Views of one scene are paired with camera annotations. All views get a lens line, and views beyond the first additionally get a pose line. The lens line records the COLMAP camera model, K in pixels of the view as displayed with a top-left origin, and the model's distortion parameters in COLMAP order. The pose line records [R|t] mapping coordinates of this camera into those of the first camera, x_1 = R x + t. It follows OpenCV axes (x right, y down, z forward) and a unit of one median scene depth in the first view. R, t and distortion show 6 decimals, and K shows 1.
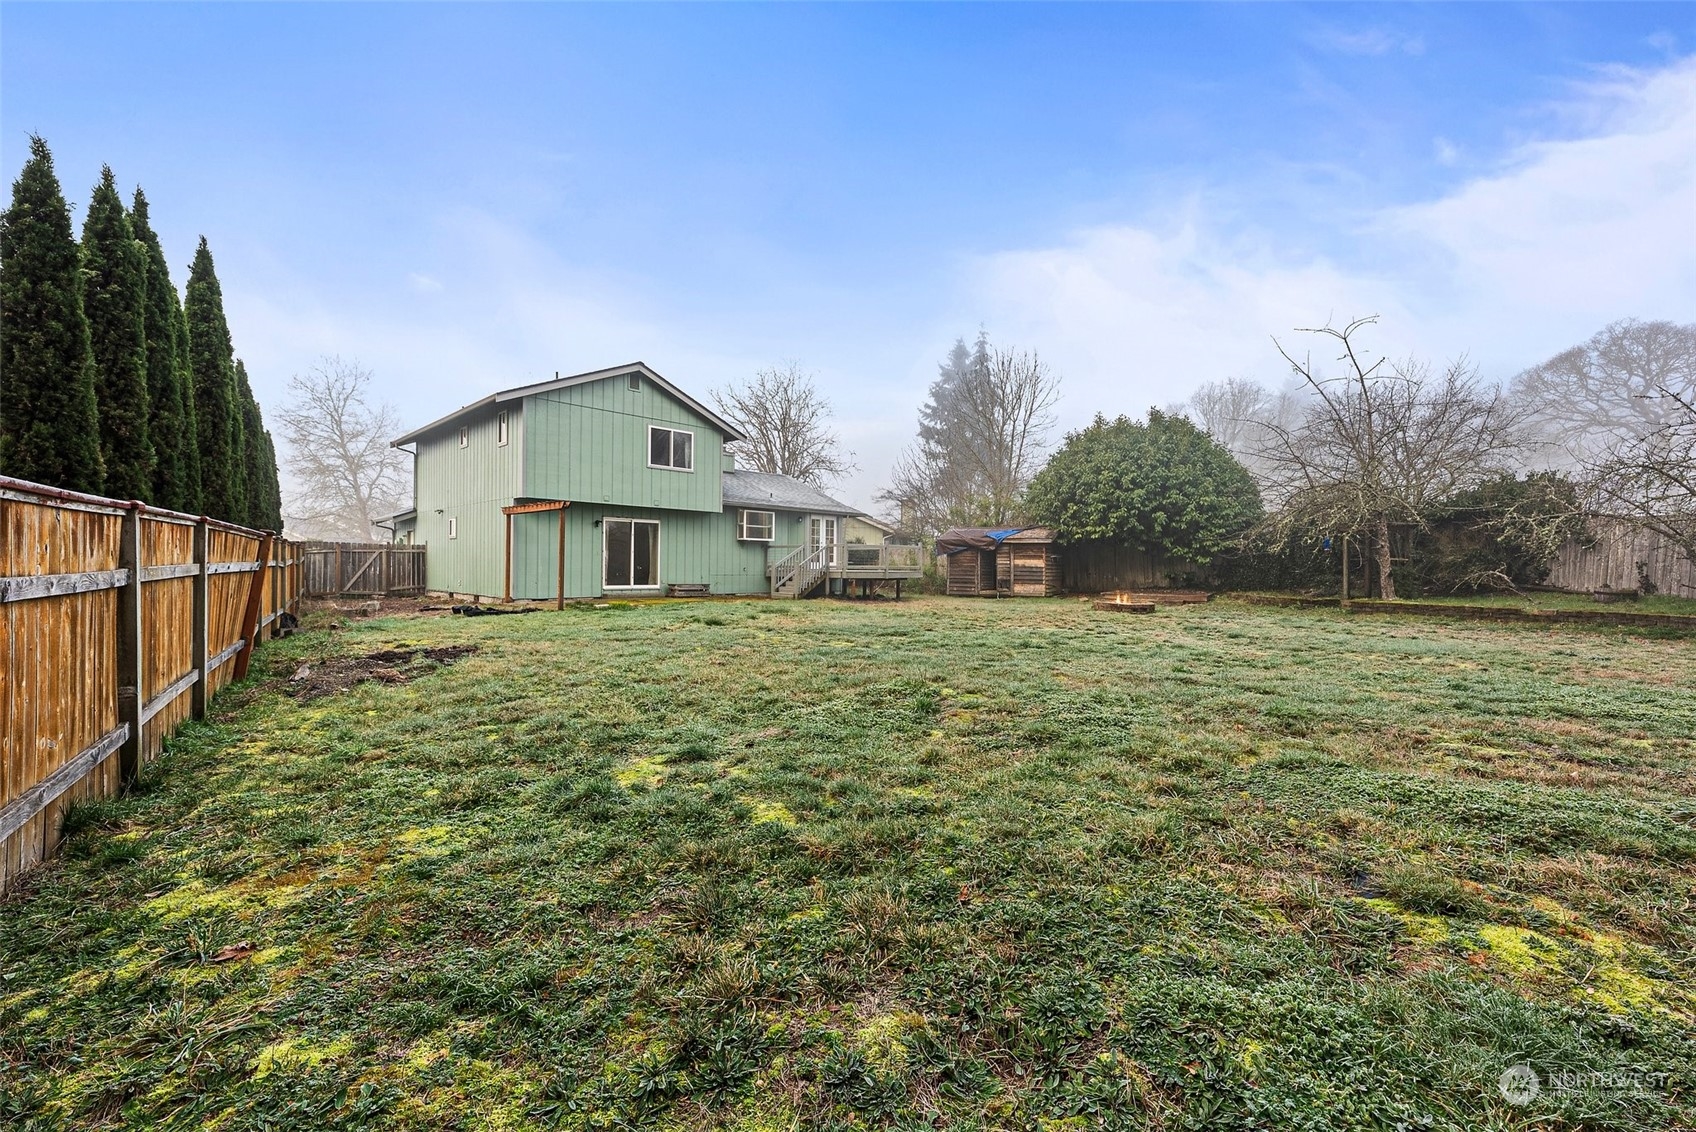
lens RADIAL K [[688.1, 0, 851.1], [0, 688.1, 572.7], [0, 0, 1]] dist [0.004666, -0.000158]
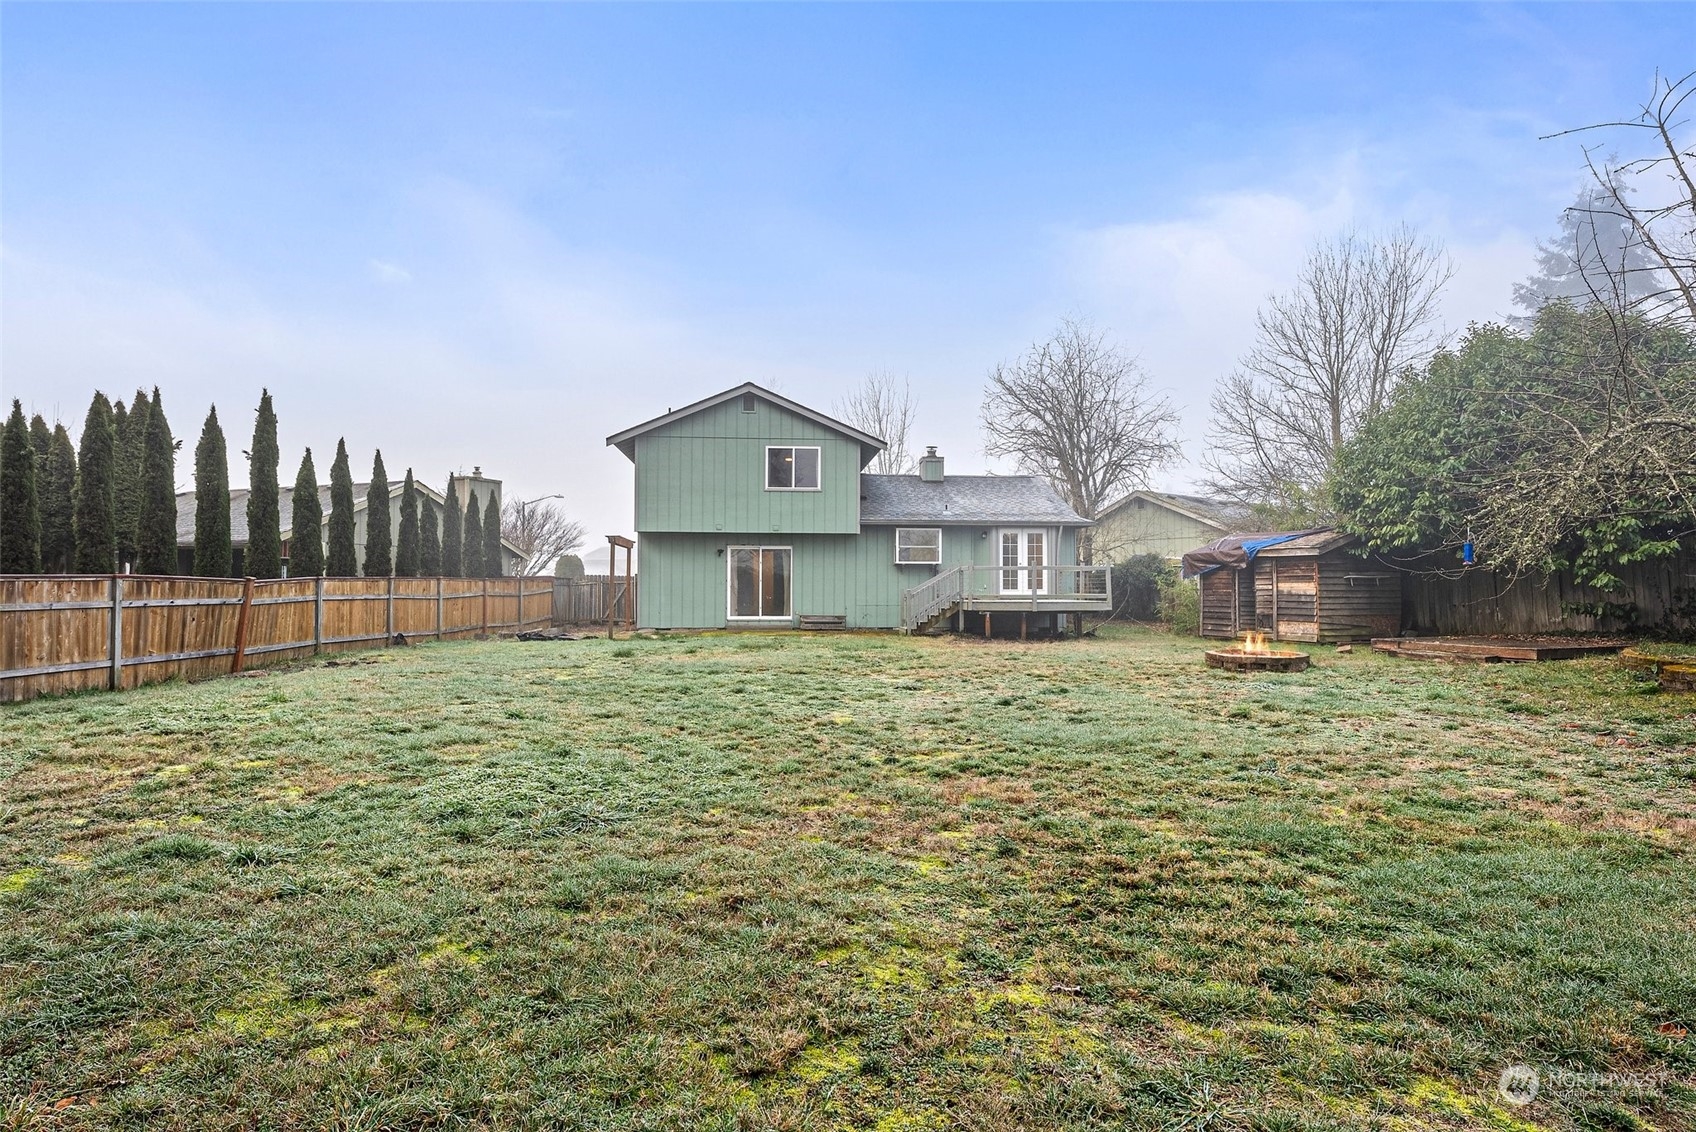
lens RADIAL K [[916.3, 0, 848.0], [0, 916.3, 566.0], [0, 0, 1]] dist [-0.000028, -0.000039]
pose [[0.759978, -0.023391, -0.649528, 0.574525], [-0.000176, 0.999345, -0.036195, -0.004638], [0.649949, 0.027622, 0.759476, 0.119062]]
